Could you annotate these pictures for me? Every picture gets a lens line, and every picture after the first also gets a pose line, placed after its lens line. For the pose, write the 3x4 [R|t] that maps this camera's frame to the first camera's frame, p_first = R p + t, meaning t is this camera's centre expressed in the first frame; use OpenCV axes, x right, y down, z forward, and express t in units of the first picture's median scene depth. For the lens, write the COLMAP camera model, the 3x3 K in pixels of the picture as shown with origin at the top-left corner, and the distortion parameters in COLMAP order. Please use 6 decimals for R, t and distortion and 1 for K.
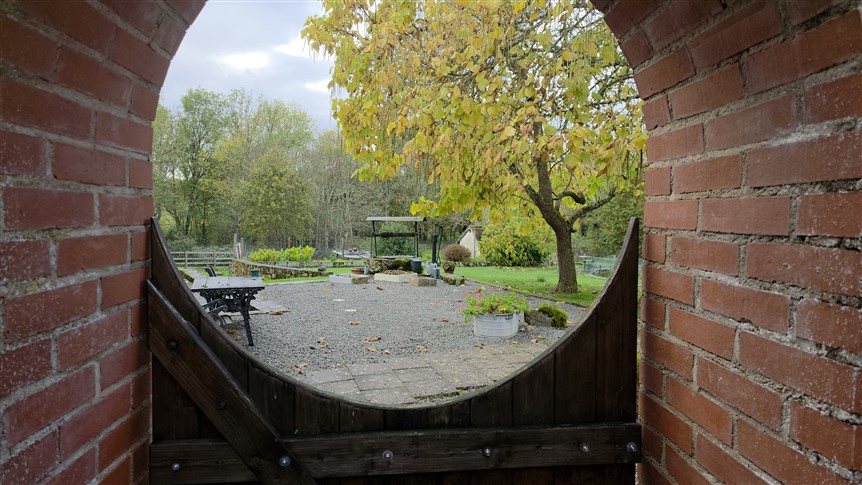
lens RADIAL K [[571.4, 0, 443.1], [0, 571.4, 252.4], [0, 0, 1]] dist [0.048942, -0.053607]
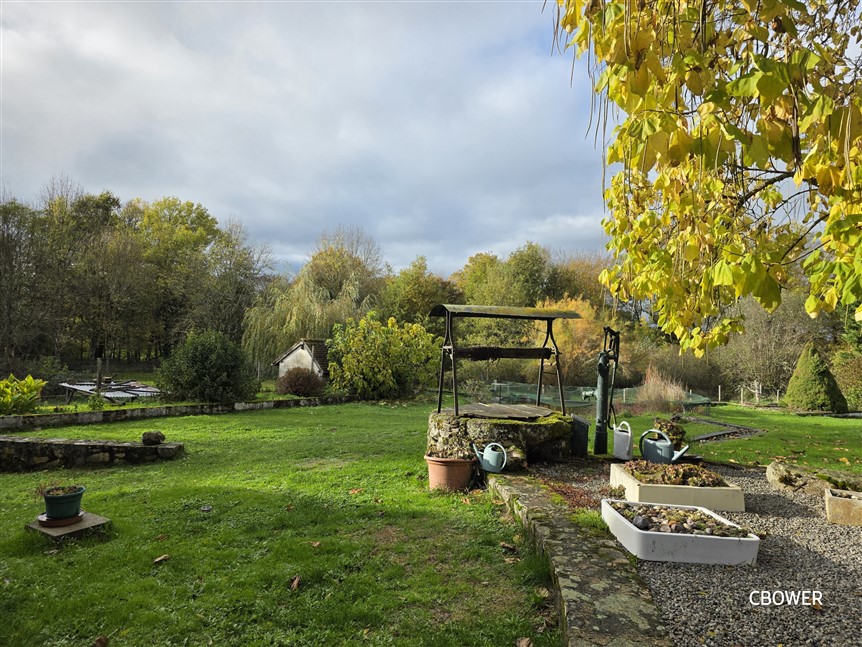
lens RADIAL K [[570.2, 0, 431.2], [0, 570.2, 324.6], [0, 0, 1]] dist [0.053353, -0.043008]
pose [[0.852785, 0.033887, 0.521162, -0.395633], [0.008048, 0.996922, -0.077992, -0.025678], [-0.522200, 0.070705, 0.849887, 0.850348]]
